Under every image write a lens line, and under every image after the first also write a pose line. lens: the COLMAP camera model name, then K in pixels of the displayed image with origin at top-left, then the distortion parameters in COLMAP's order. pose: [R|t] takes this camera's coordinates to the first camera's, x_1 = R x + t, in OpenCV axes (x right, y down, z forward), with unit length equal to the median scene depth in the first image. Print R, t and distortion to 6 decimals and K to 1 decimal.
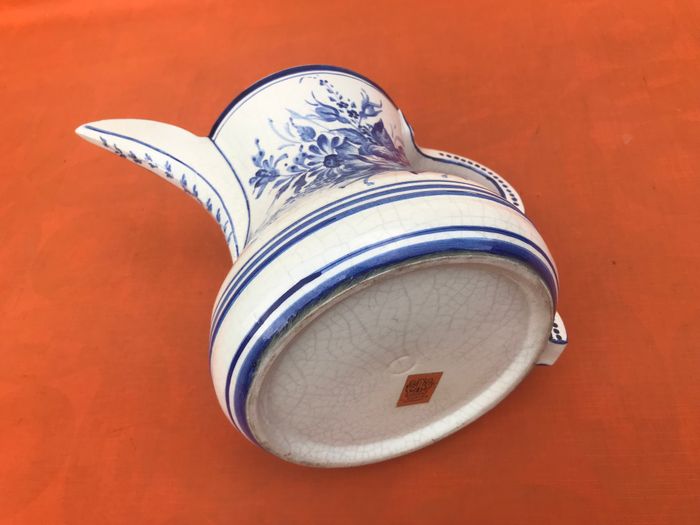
lens RADIAL K [[621.3, 0, 350.0], [0, 621.3, 262.5], [0, 0, 1]] dist [0.069759, -0.267782]
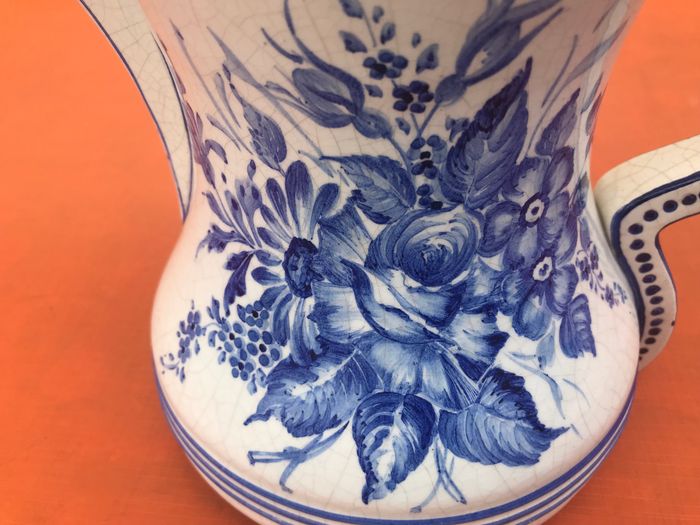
lens RADIAL K [[621.3, 0, 350.0], [0, 621.3, 262.5], [0, 0, 1]] dist [0.069759, -0.267782]
pose [[0.920066, 0.388795, -0.048138, 0.023981], [0.061820, -0.022750, 0.997828, -0.567004], [0.386855, -0.921044, -0.044967, 0.946210]]
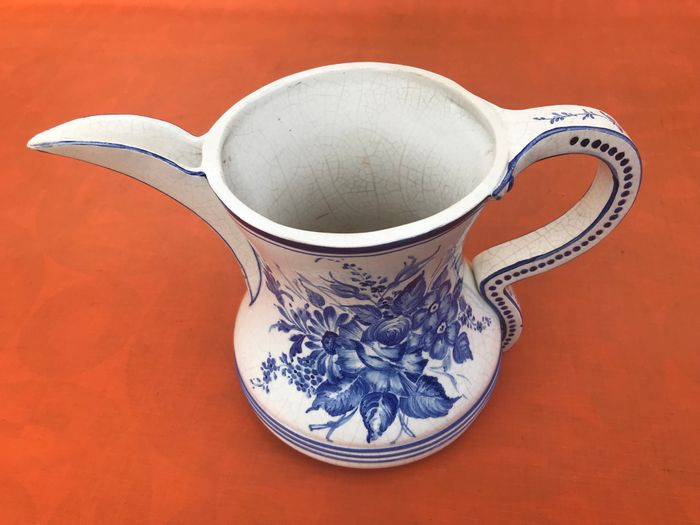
lens RADIAL K [[621.3, 0, 350.0], [0, 621.3, 262.5], [0, 0, 1]] dist [0.069759, -0.267782]
pose [[0.952716, 0.297044, 0.064013, -0.091584], [-0.022983, -0.139619, 0.989939, -1.032601], [0.302993, -0.944601, -0.126190, 1.145100]]
